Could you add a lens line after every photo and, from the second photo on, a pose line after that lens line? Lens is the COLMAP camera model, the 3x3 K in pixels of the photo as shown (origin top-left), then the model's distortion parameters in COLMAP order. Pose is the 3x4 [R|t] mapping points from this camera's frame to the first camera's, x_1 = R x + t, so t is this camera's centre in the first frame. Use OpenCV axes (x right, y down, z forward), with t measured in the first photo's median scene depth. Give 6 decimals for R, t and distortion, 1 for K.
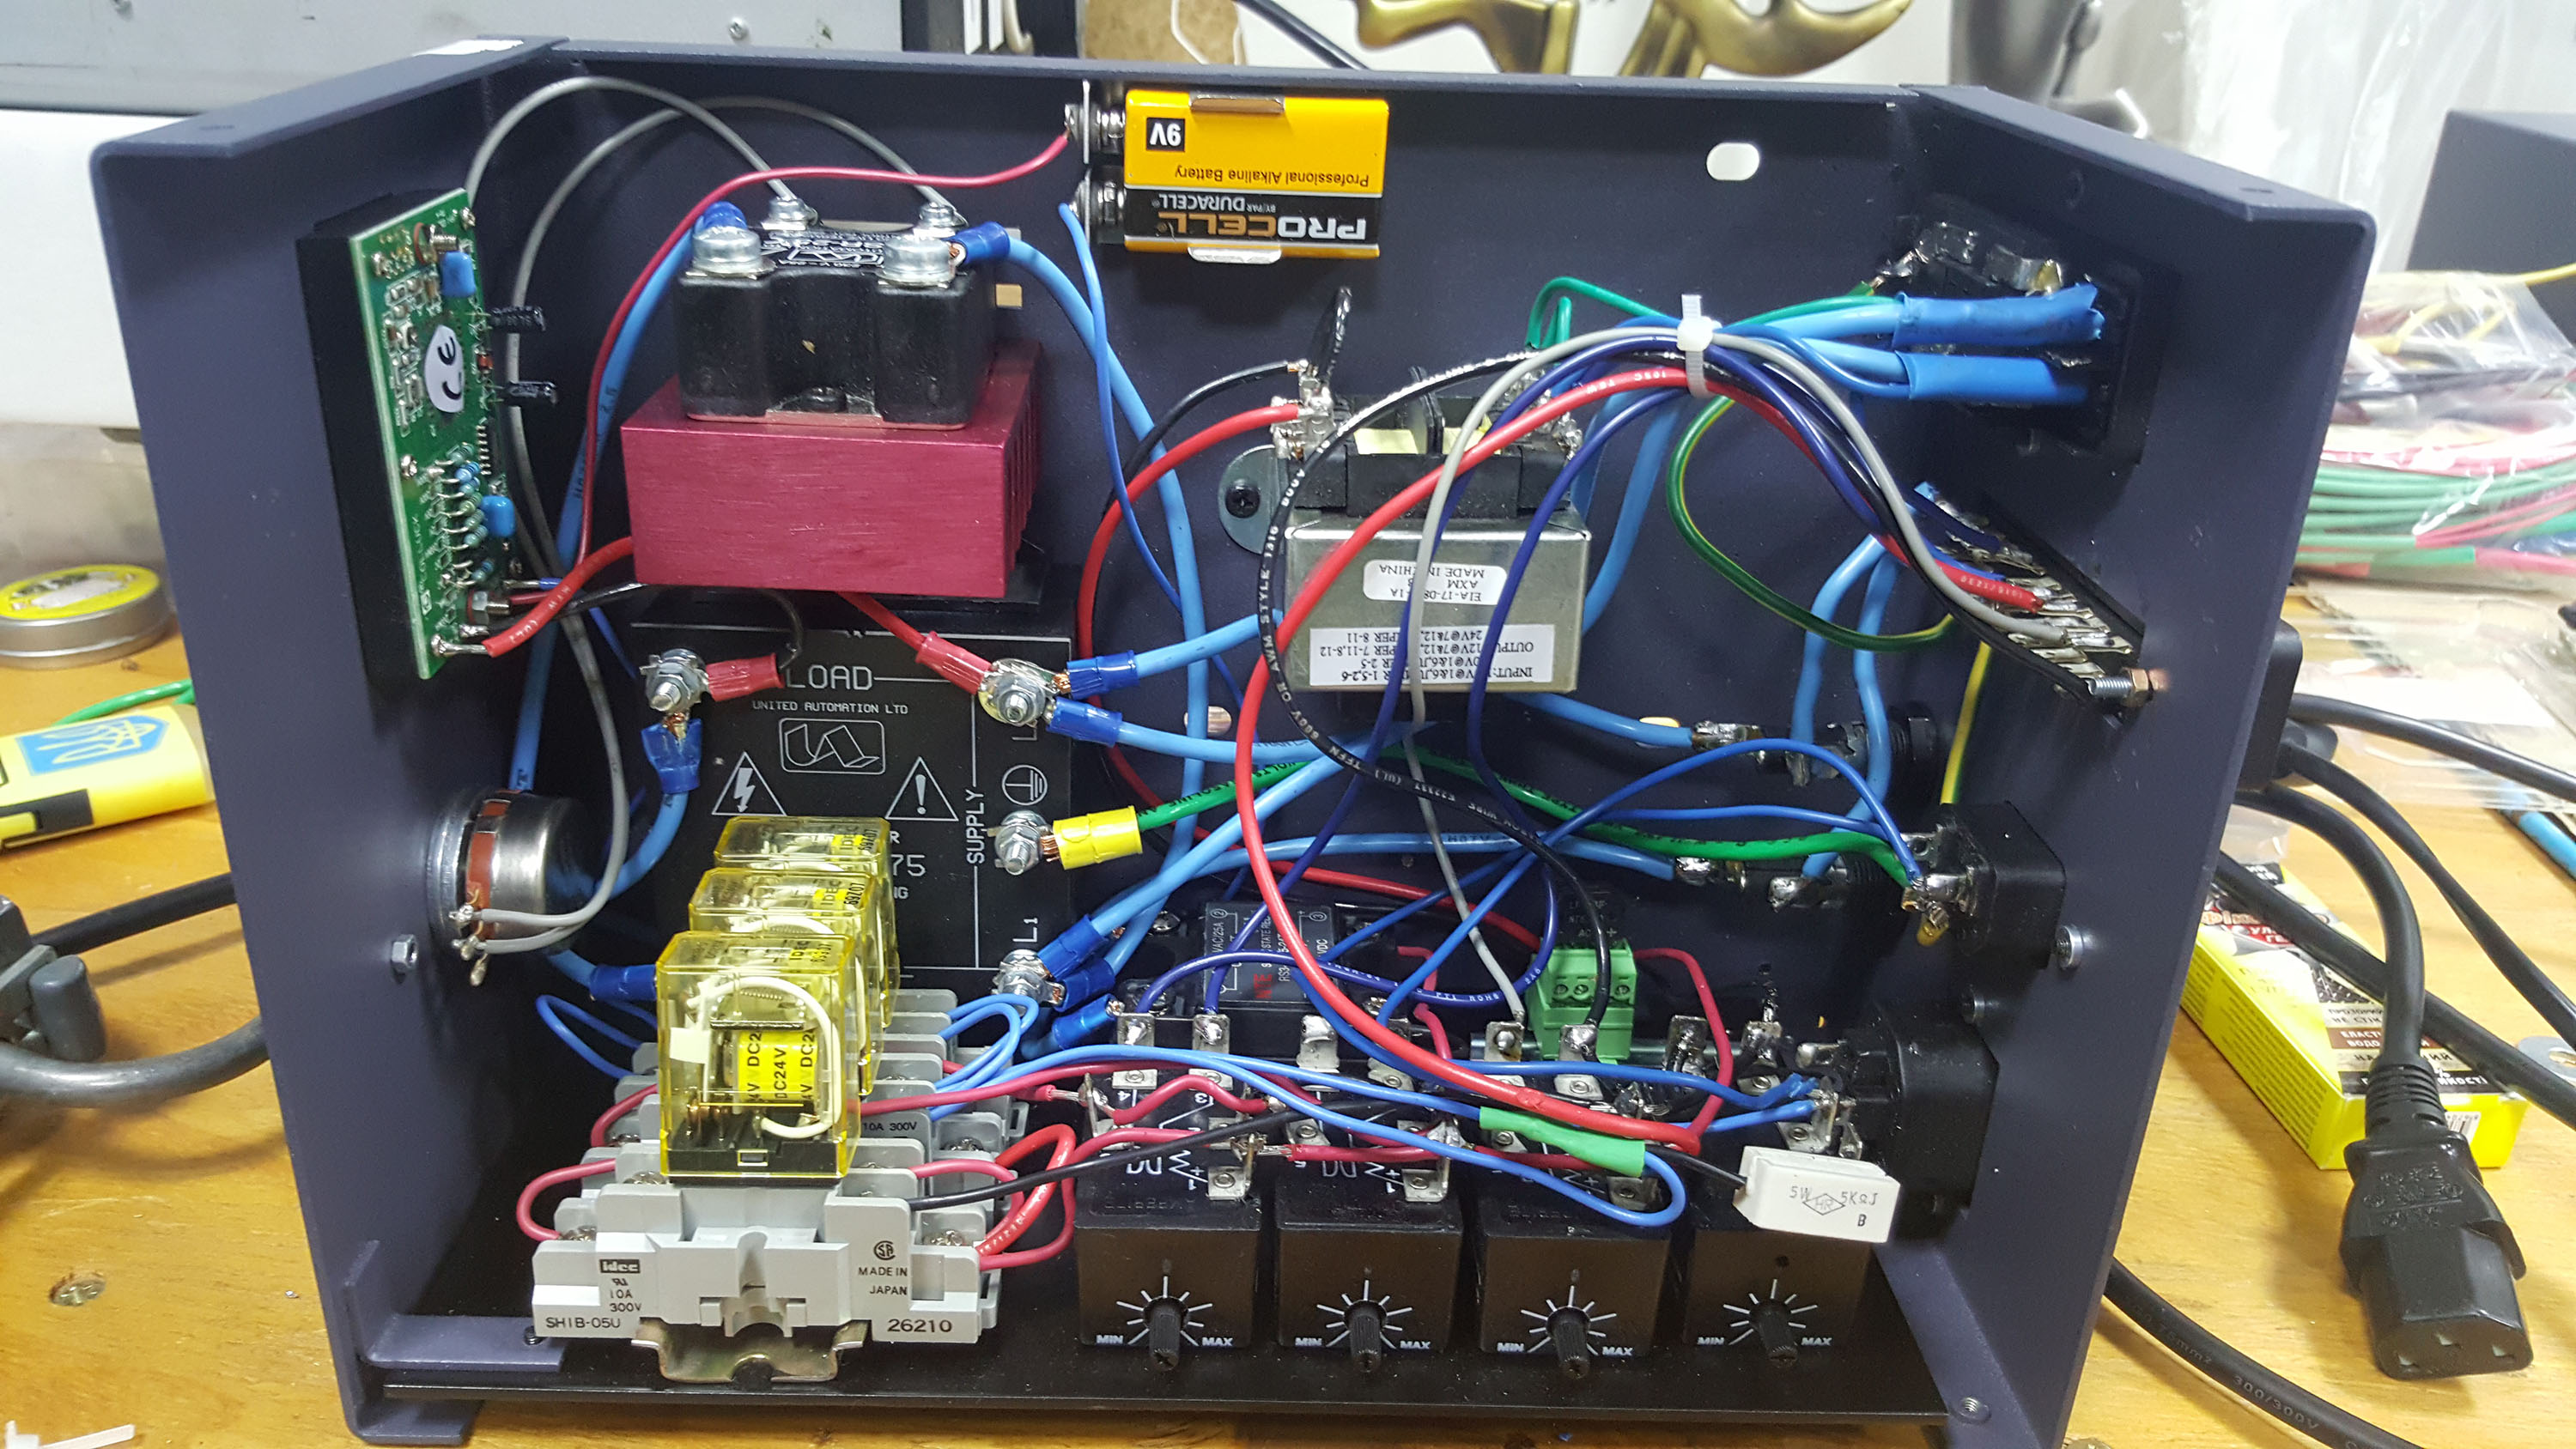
lens RADIAL K [[1954.4, 0, 1288.0], [0, 1954.4, 724.5], [0, 0, 1]] dist [0.002365, 0.000249]
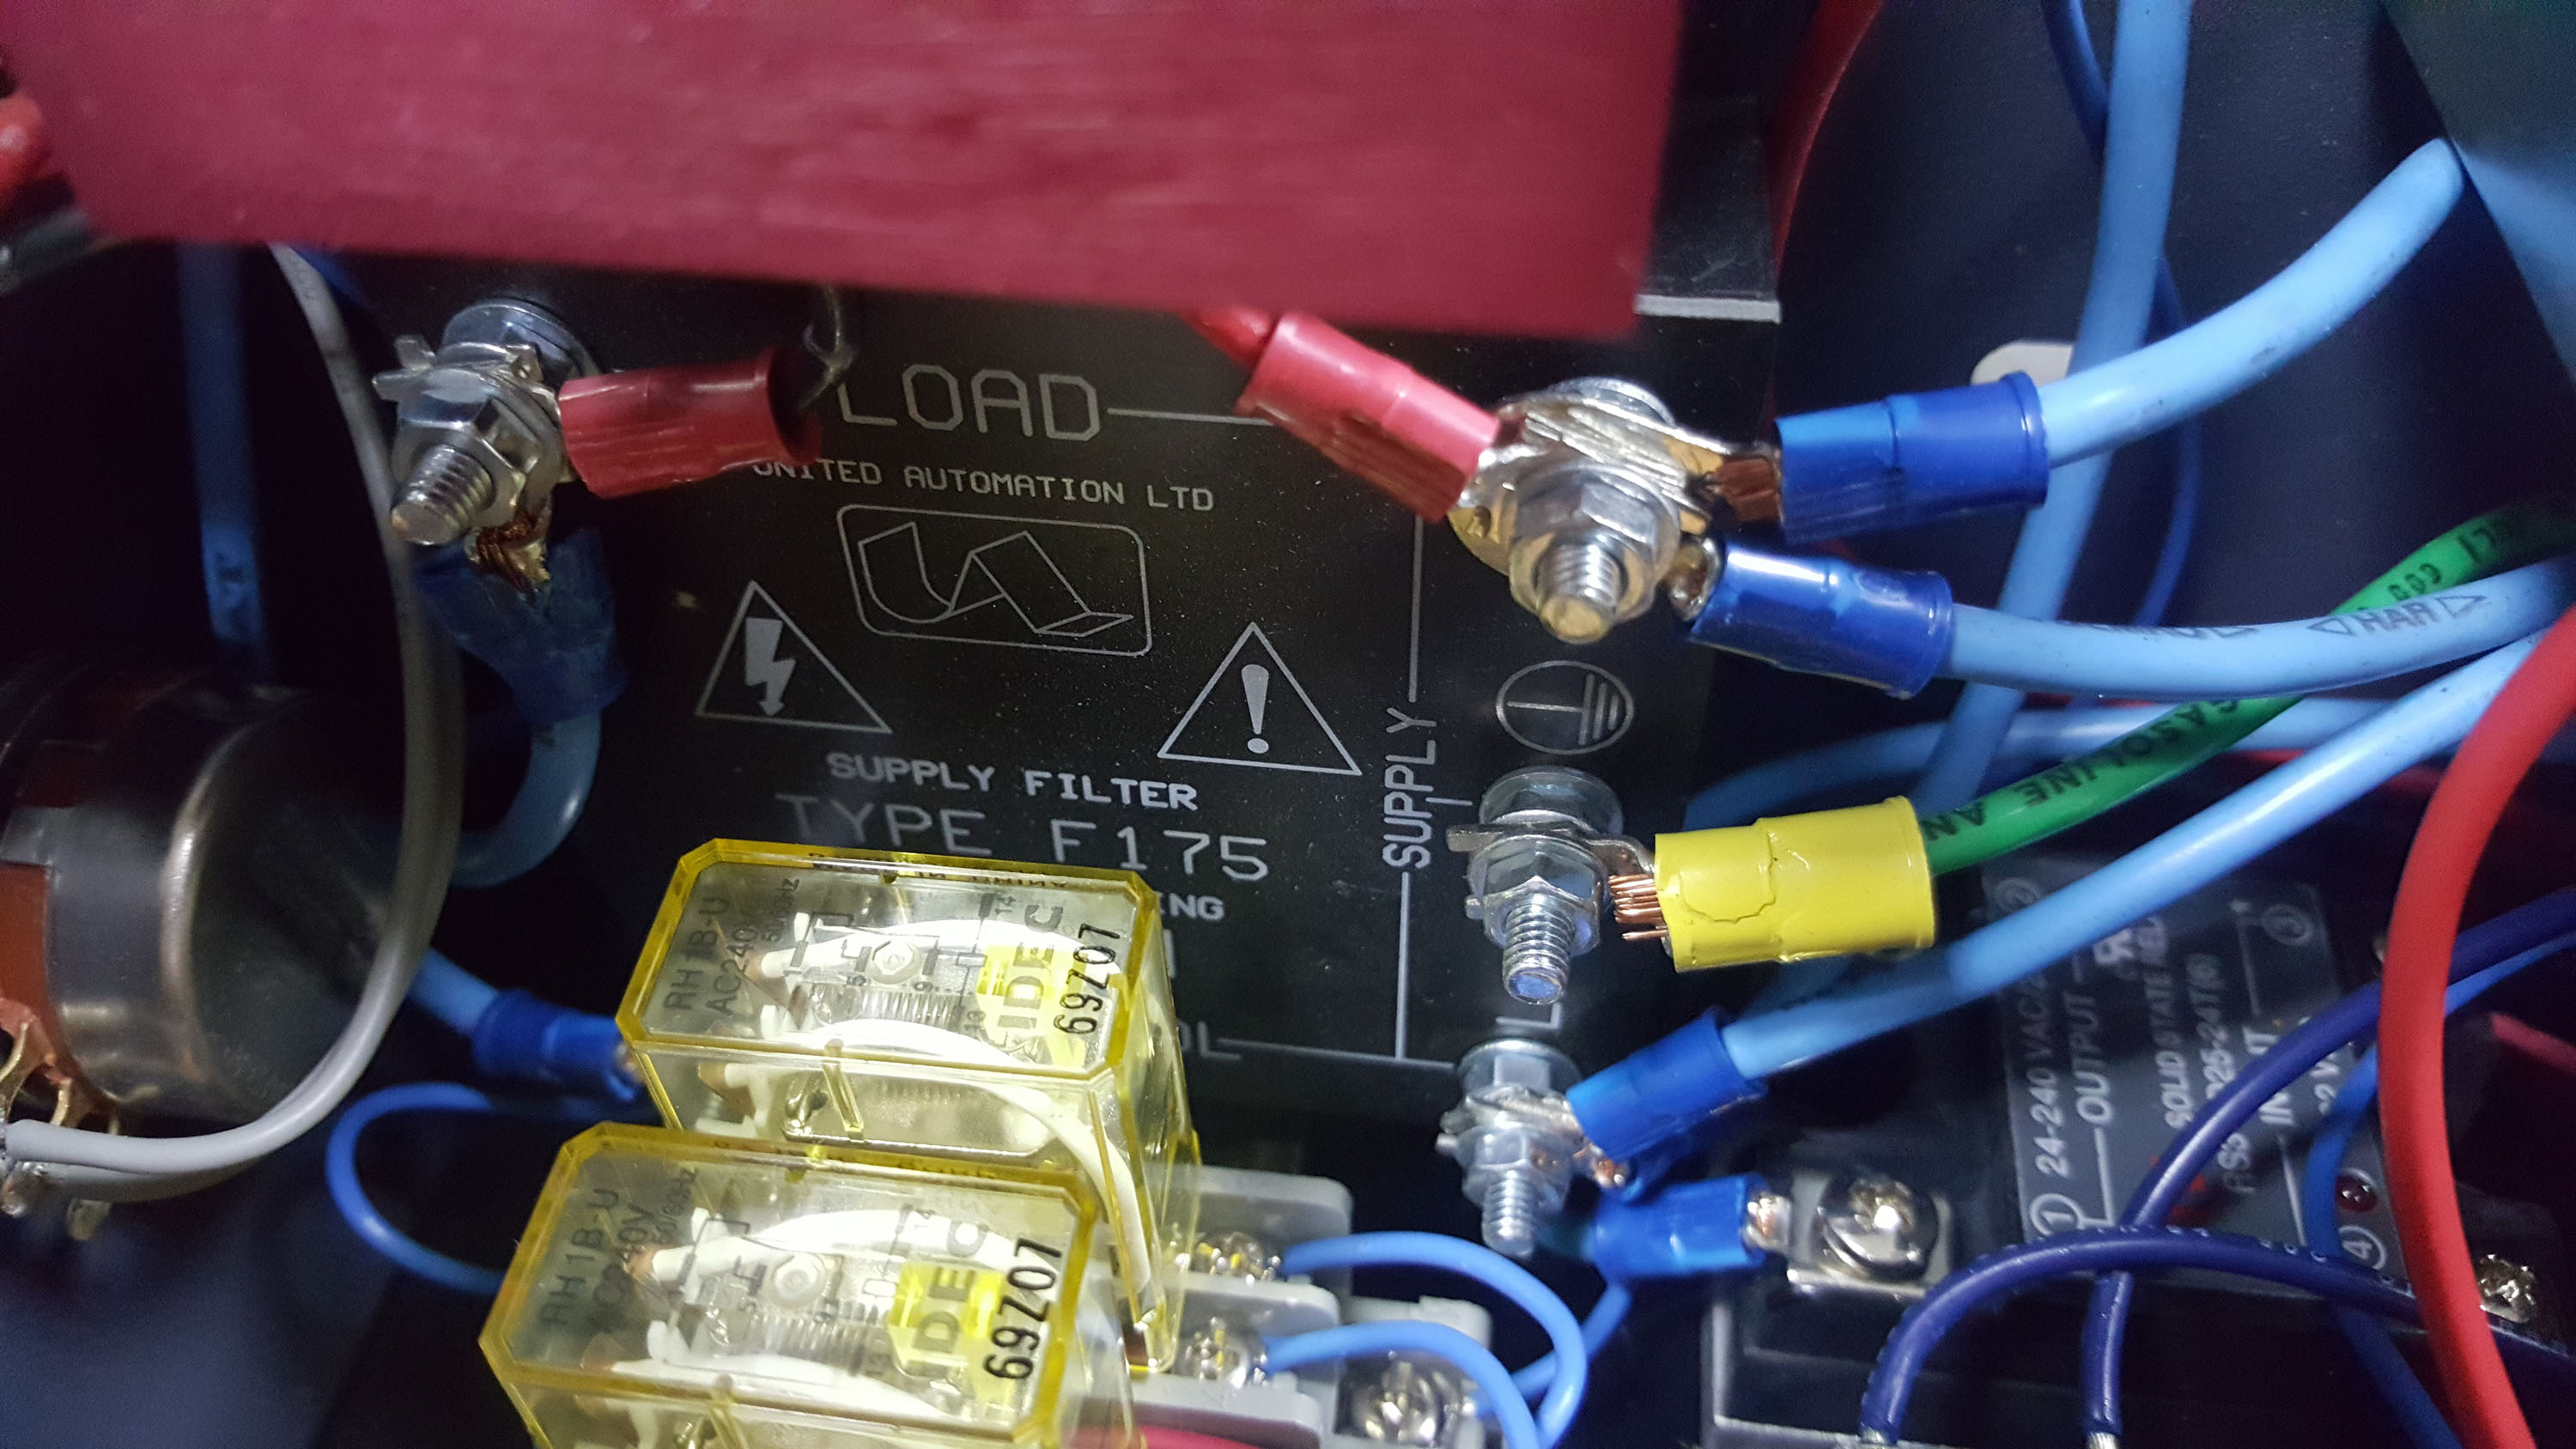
lens RADIAL K [[2060.1, 0, 1288.0], [0, 2060.1, 724.5], [0, 0, 1]] dist [0.000358, -0.000671]
pose [[0.986547, 0.057133, -0.153172, -0.128721], [-0.000735, 0.938485, 0.345319, -0.088124], [0.163479, -0.340560, 0.925901, 0.675375]]
